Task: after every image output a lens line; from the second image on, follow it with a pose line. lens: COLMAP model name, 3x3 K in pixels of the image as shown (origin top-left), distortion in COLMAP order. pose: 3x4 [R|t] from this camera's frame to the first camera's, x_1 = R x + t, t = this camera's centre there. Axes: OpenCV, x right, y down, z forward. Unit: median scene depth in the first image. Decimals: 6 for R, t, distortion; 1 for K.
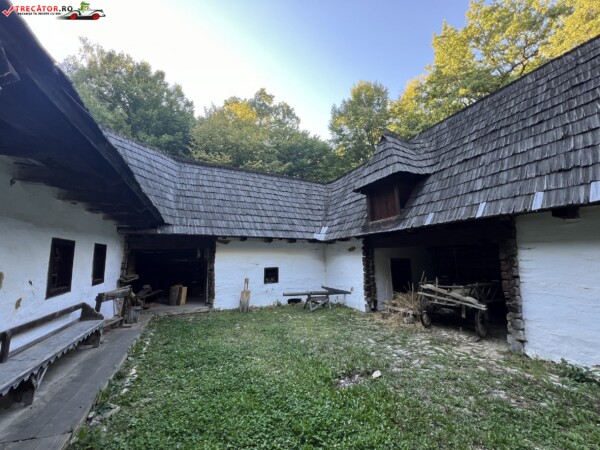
lens RADIAL K [[240.2, 0, 299.9], [0, 240.2, 227.5], [0, 0, 1]] dist [0.000460, 0.000004]
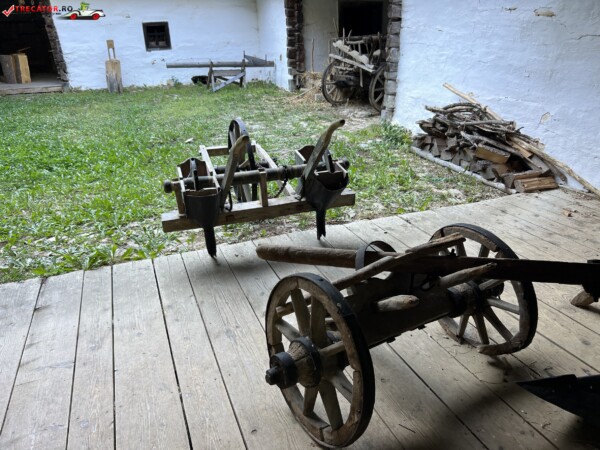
lens RADIAL K [[445.0, 0, 300.0], [0, 445.0, 225.0], [0, 0, 1]] dist [0.000095, -0.002220]
pose [[0.997756, 0.018551, -0.064339, 0.380916], [0.018729, 0.845182, 0.534151, 0.008406], [0.064287, -0.534157, 0.842937, -0.221560]]
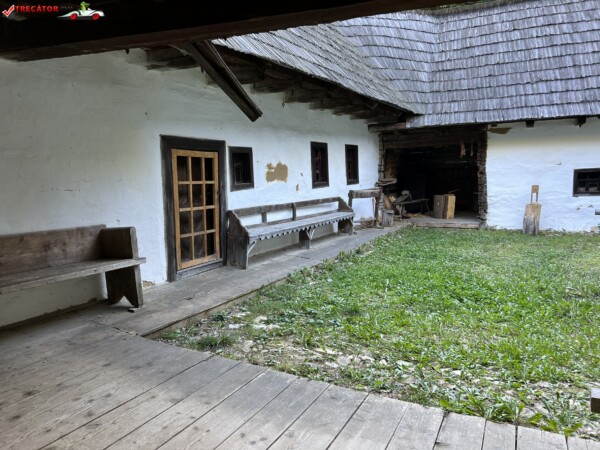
lens RADIAL K [[445.0, 0, 300.0], [0, 445.0, 225.0], [0, 0, 1]] dist [0.000095, -0.002220]
pose [[0.619115, 0.079023, -0.781314, 0.345155], [0.126941, 0.971769, 0.198874, -0.001785], [0.774973, -0.222307, 0.591605, -0.226918]]
